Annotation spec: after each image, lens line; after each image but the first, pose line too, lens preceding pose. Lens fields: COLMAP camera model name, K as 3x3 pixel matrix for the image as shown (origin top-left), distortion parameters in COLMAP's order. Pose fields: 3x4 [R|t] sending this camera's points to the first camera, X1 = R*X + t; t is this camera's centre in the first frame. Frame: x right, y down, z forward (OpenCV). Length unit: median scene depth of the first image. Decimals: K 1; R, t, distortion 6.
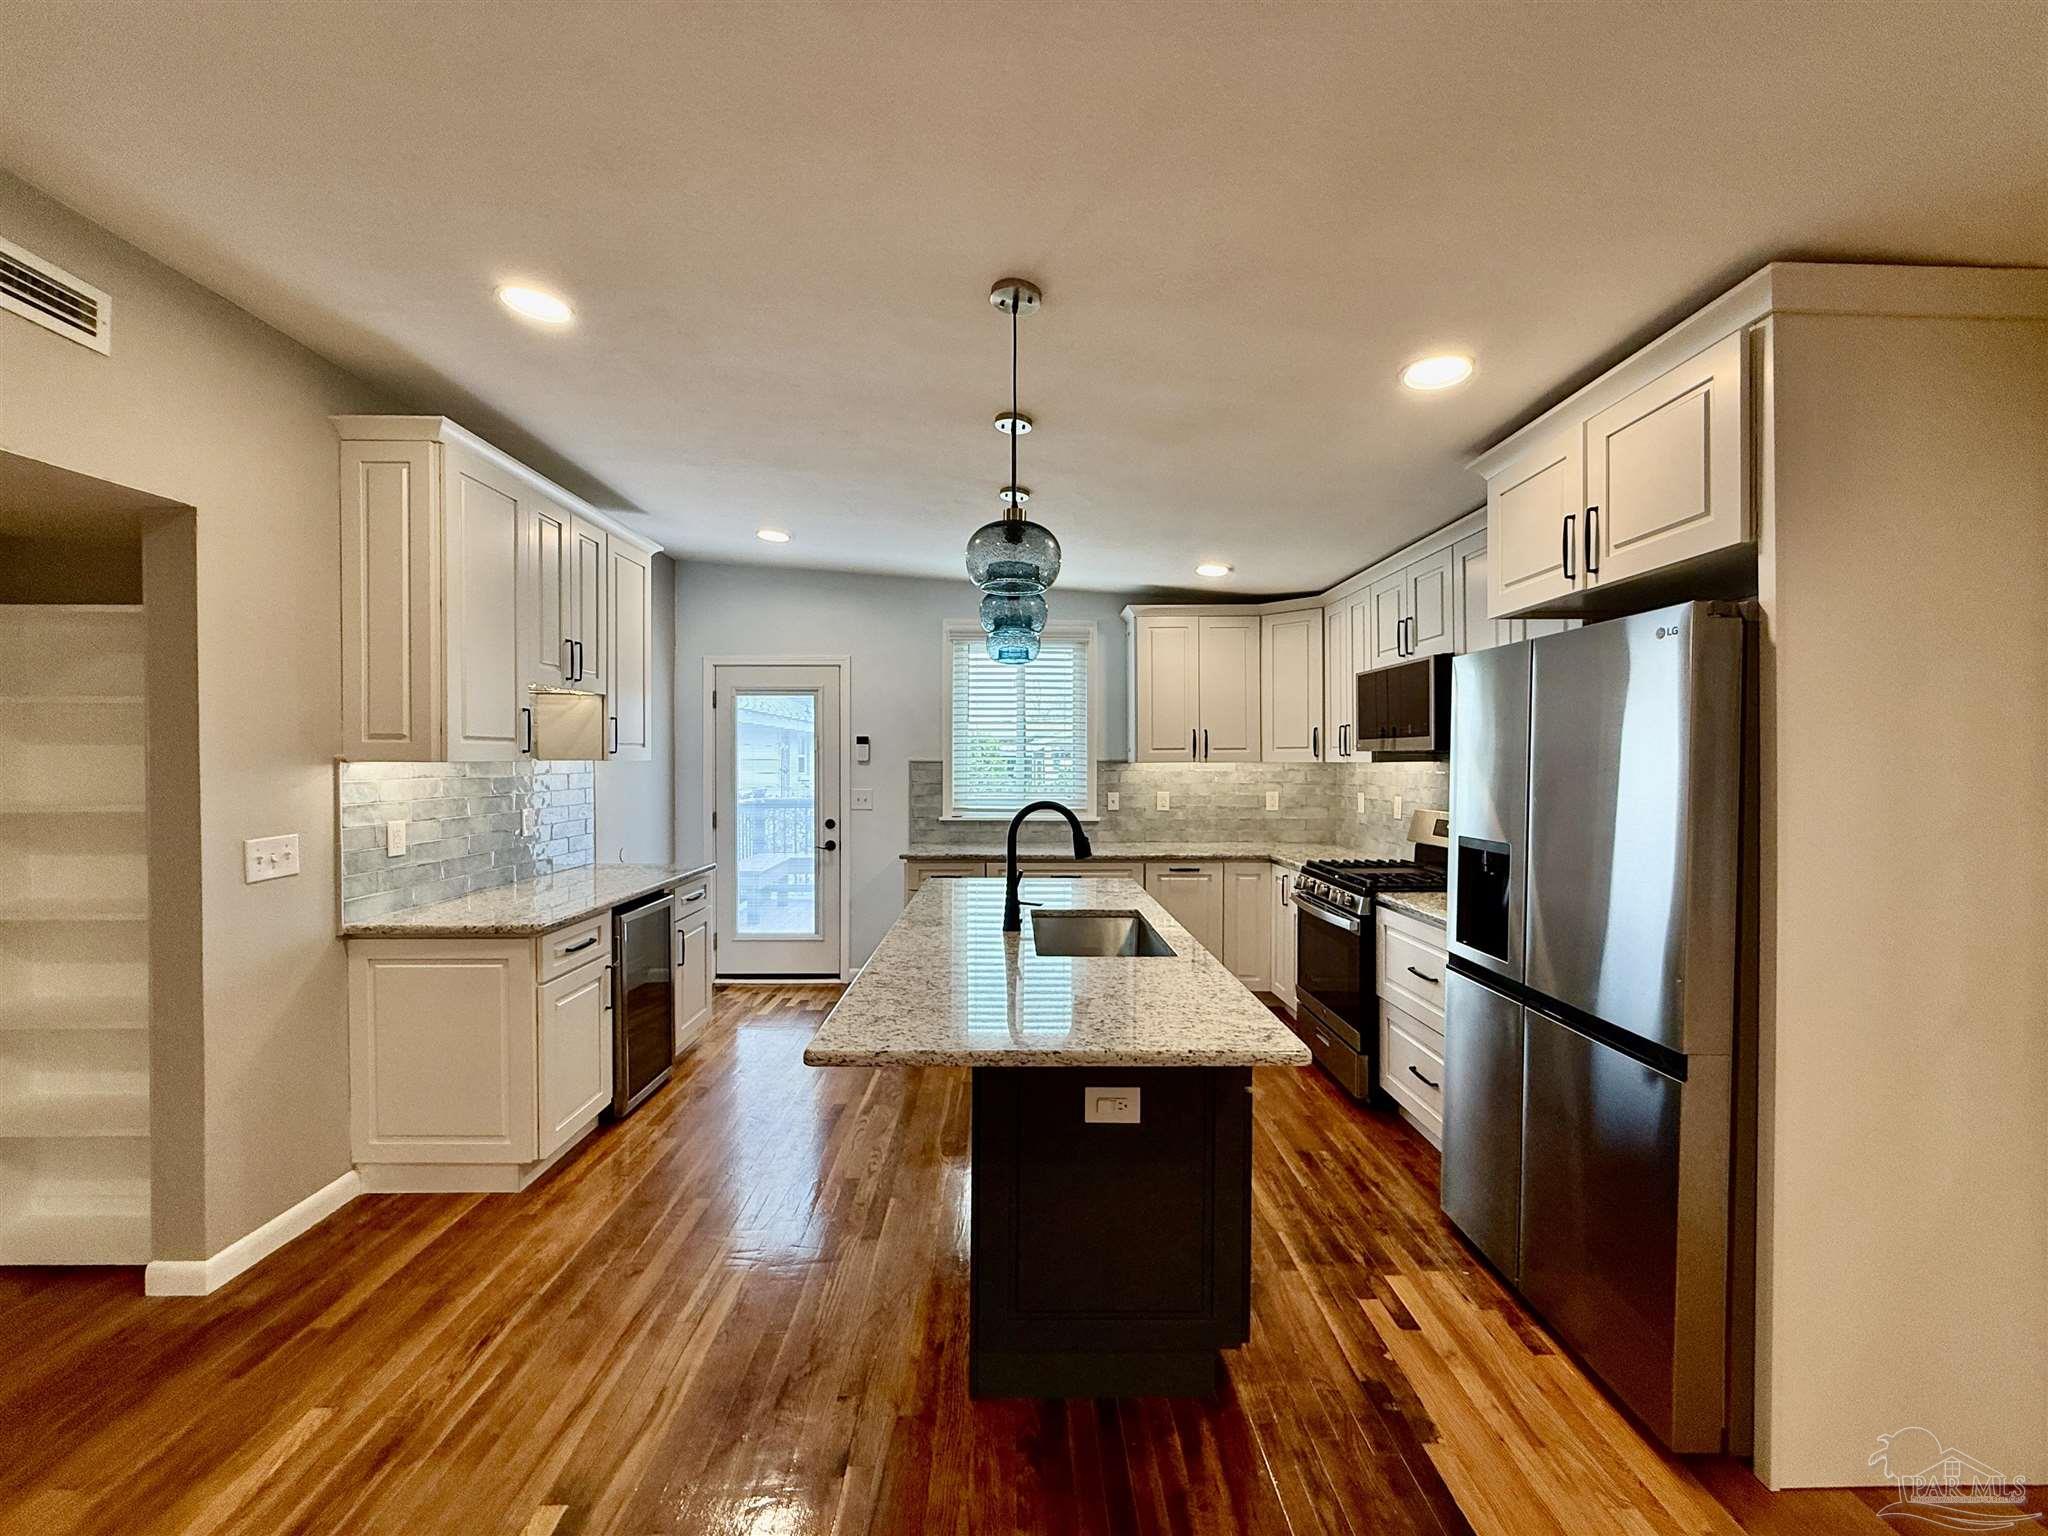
lens RADIAL K [[814.6, 0, 1020.9], [0, 814.6, 768.8], [0, 0, 1]] dist [0.000520, 0.000067]
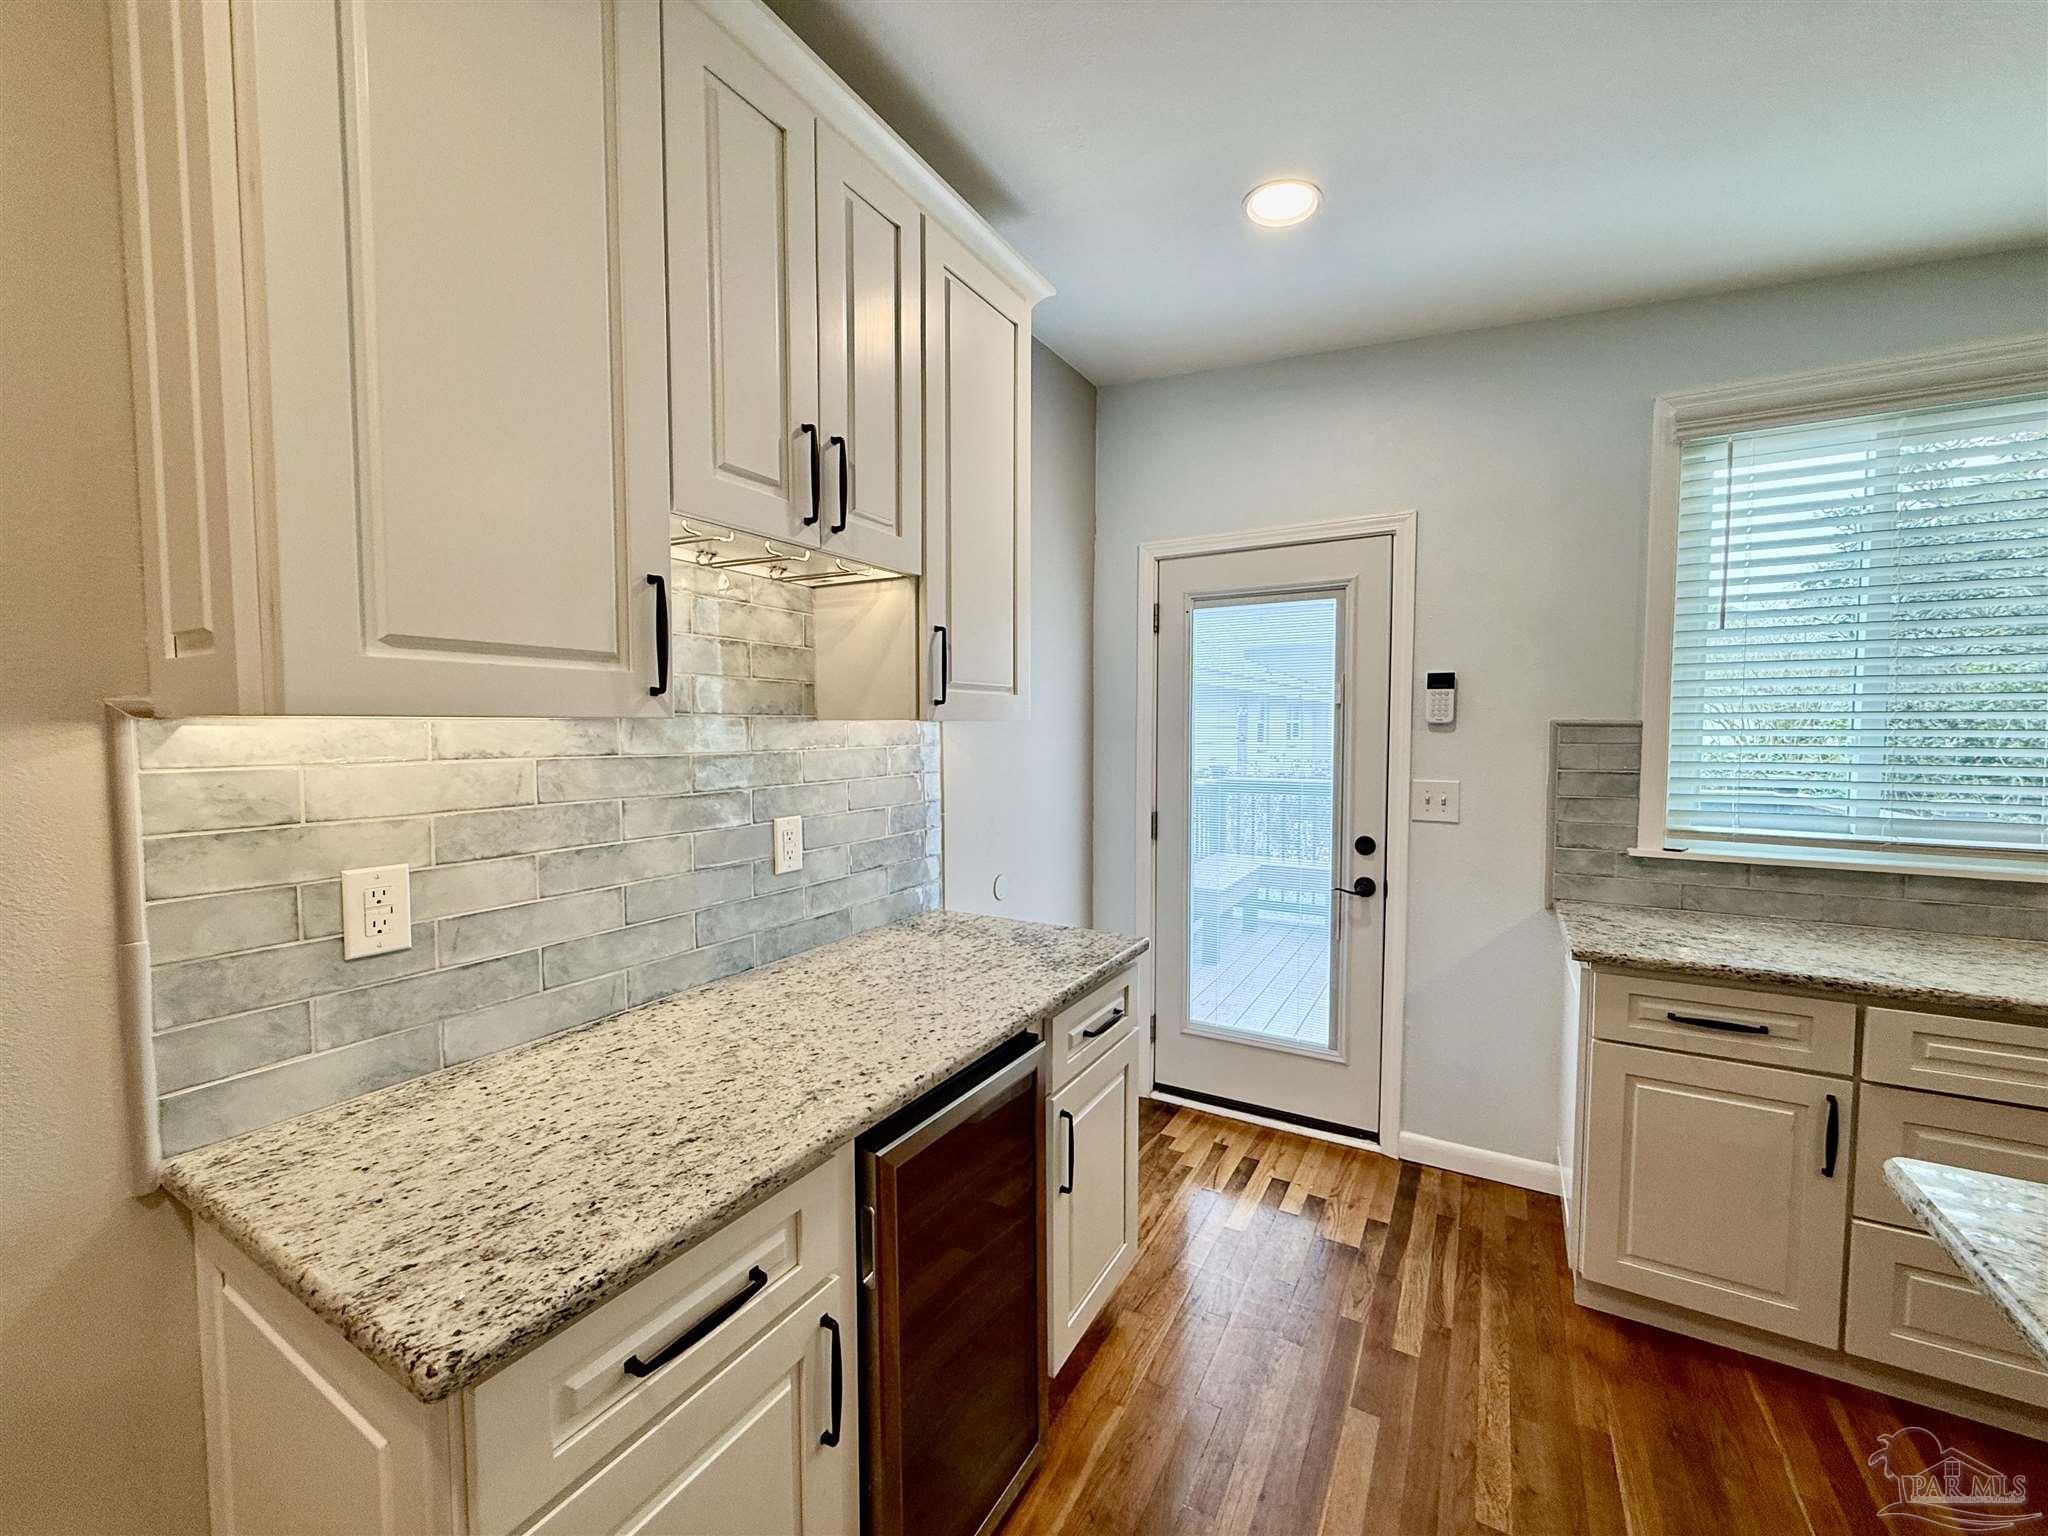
lens RADIAL K [[814.6, 0, 1020.9], [0, 814.6, 768.8], [0, 0, 1]] dist [0.000520, 0.000067]
pose [[0.858747, 0.023904, -0.511842, -0.179485], [-0.004037, 0.999196, 0.039892, -0.000802], [0.512384, -0.032191, 0.858153, 0.505487]]
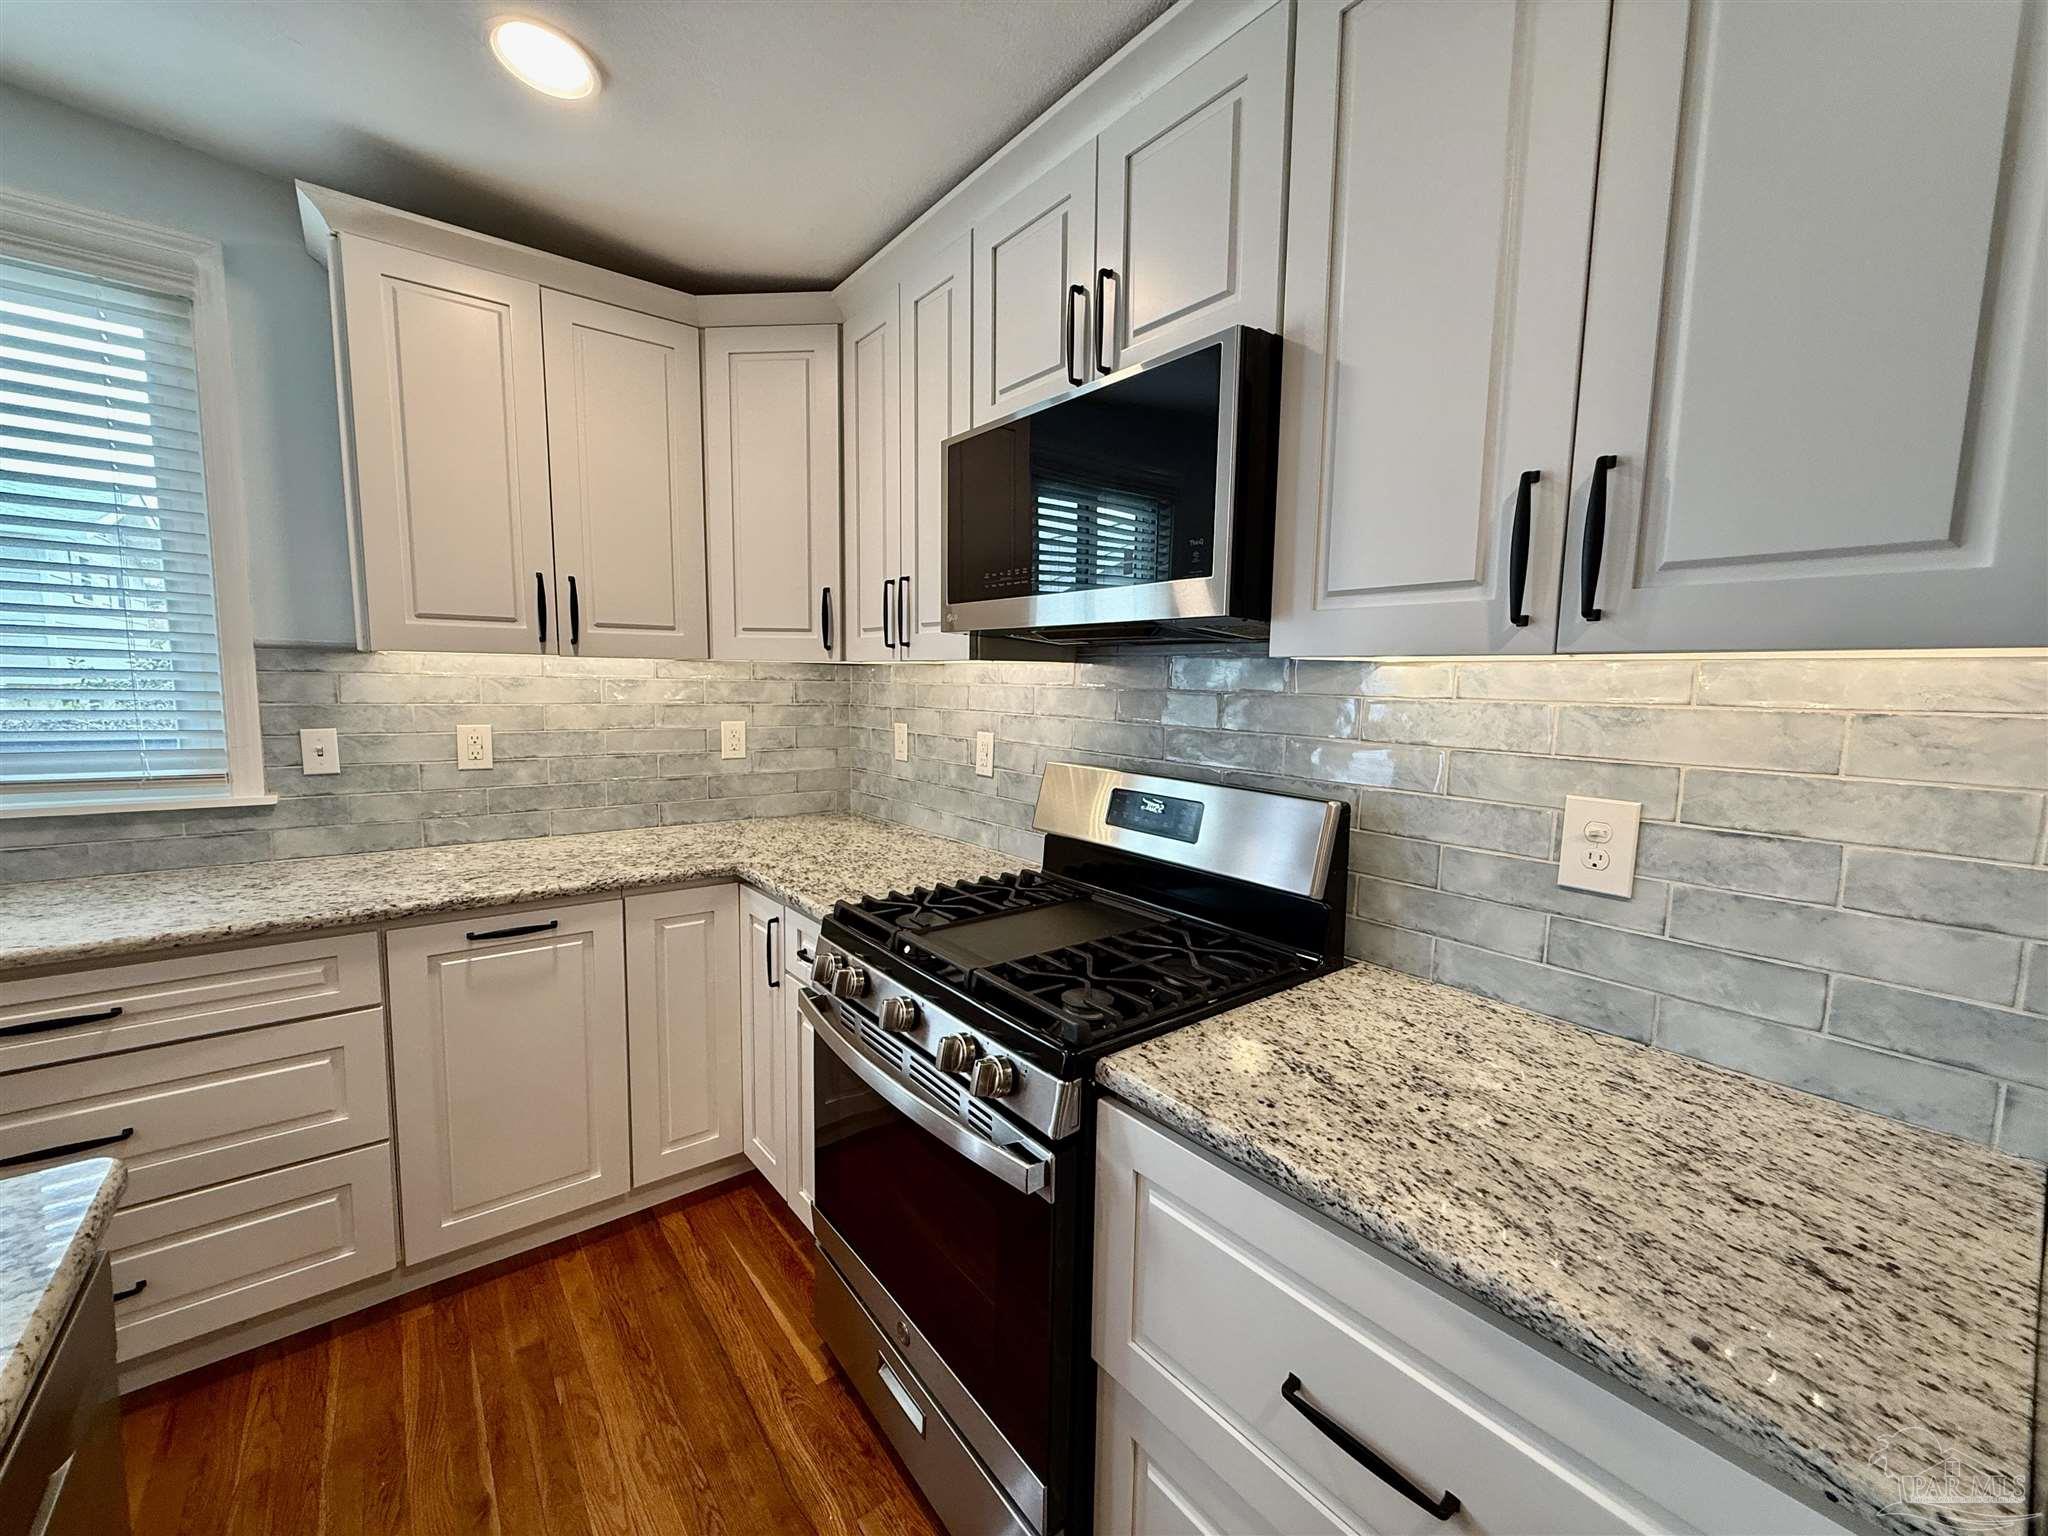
lens RADIAL K [[815.3, 0, 1022.6], [0, 815.3, 769.7], [0, 0, 1]] dist [-0.002555, 0.000046]
pose [[0.792203, -0.049014, 0.608286, 0.161310], [-0.014546, 0.994969, 0.099117, 0.006225], [-0.610084, -0.087369, 0.787505, 0.555541]]
